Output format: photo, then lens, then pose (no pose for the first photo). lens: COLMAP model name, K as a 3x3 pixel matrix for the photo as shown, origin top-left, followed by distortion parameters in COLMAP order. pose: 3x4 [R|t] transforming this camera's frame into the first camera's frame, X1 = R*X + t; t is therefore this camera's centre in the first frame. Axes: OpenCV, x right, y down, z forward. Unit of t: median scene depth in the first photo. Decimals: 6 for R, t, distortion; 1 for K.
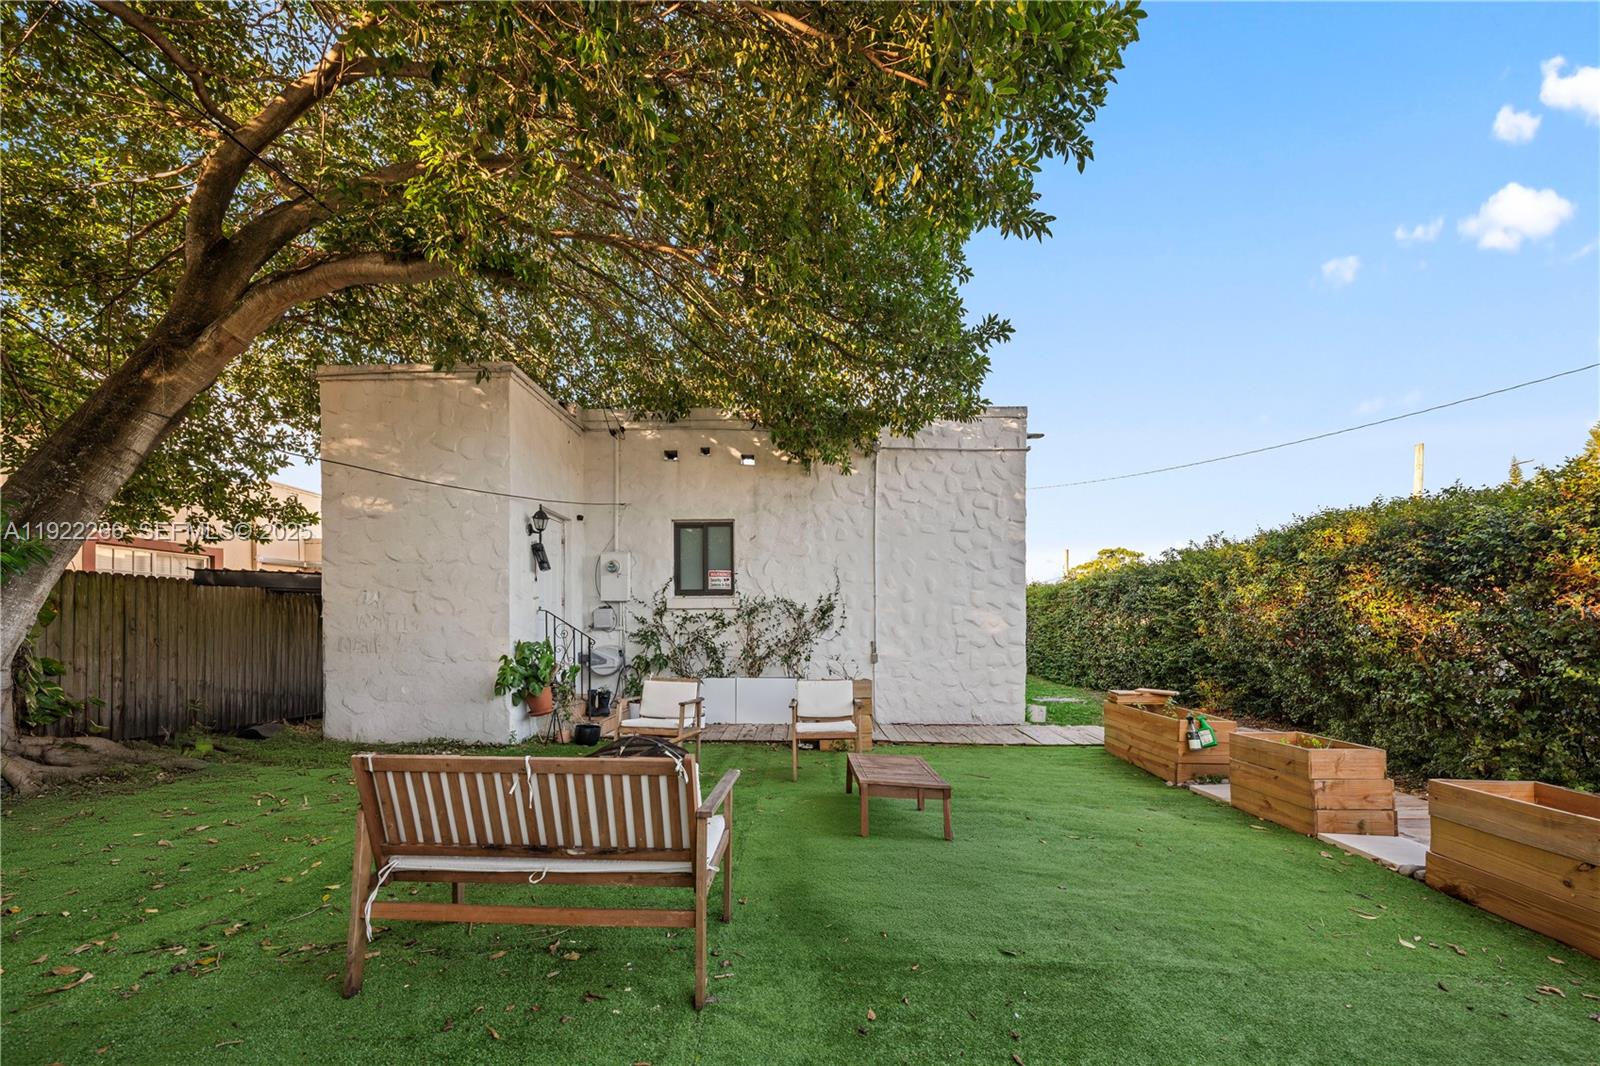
lens RADIAL K [[574.7, 0, 801.5], [0, 574.7, 628.9], [0, 0, 1]] dist [0.002012, 0.000096]
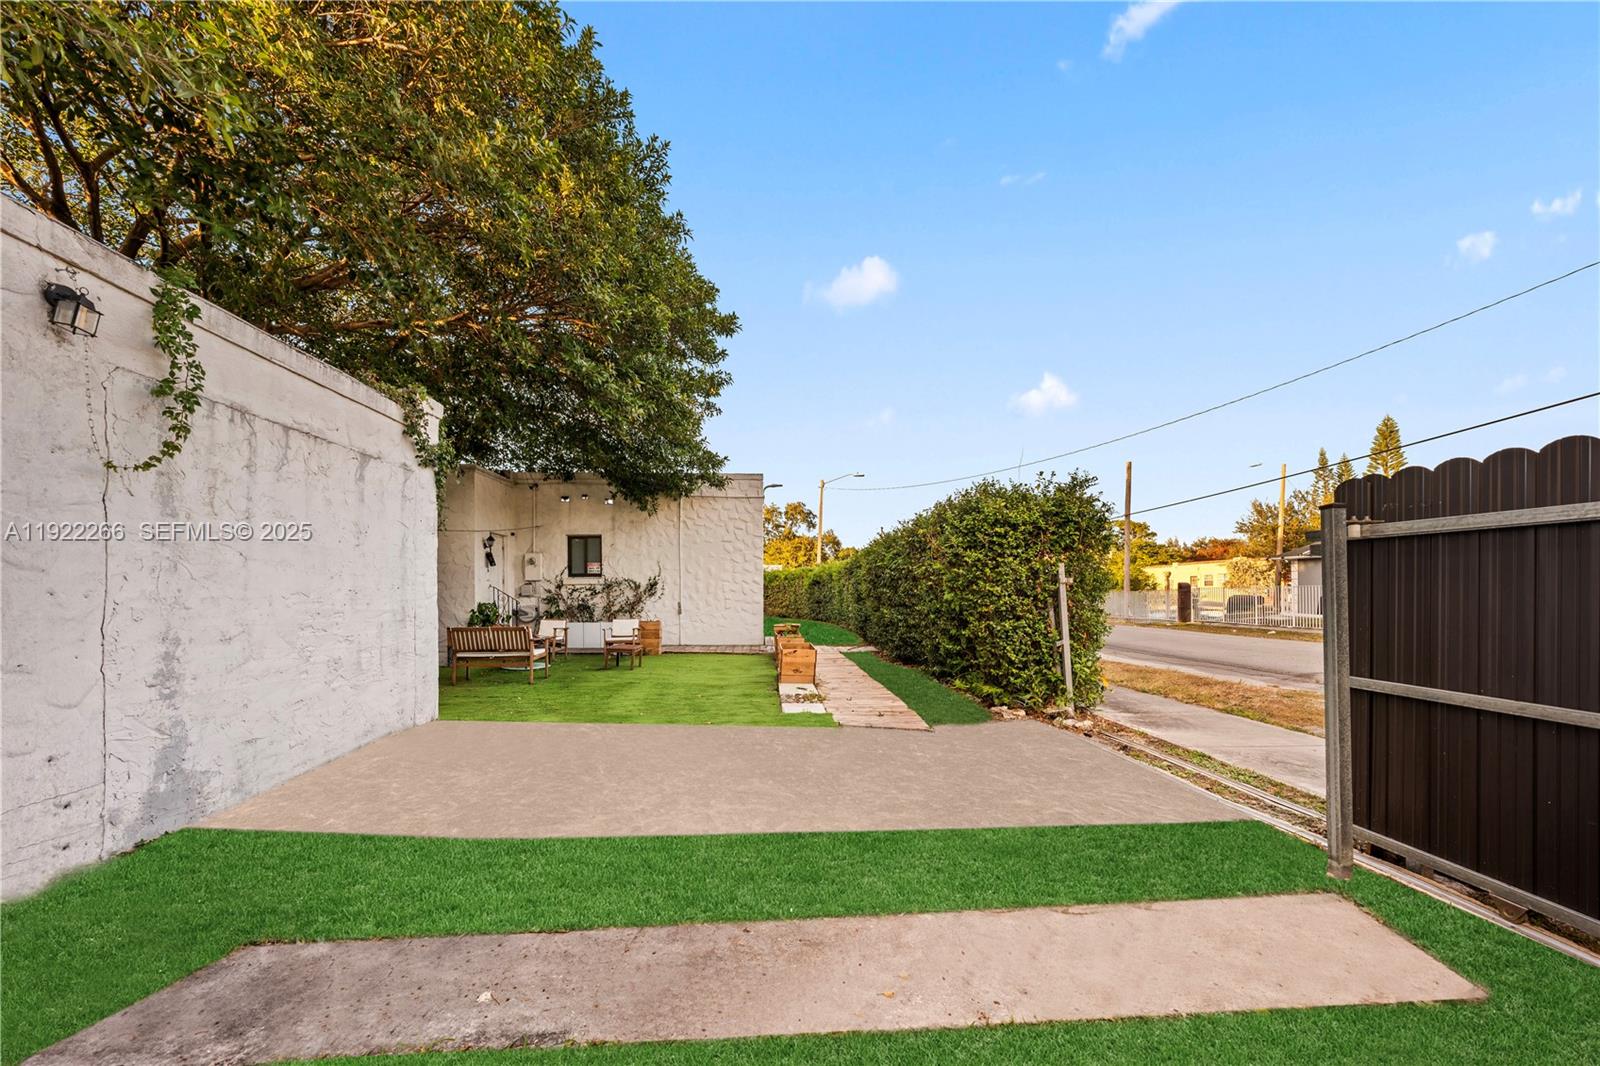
lens RADIAL K [[568.9, 0, 791.1], [0, 568.9, 594.2], [0, 0, 1]] dist [-0.000249, 0.000026]
pose [[0.997912, -0.003923, 0.064471, 0.361735], [0.003891, 0.999992, 0.000623, -0.003198], [-0.064473, -0.000371, 0.997919, -0.817466]]
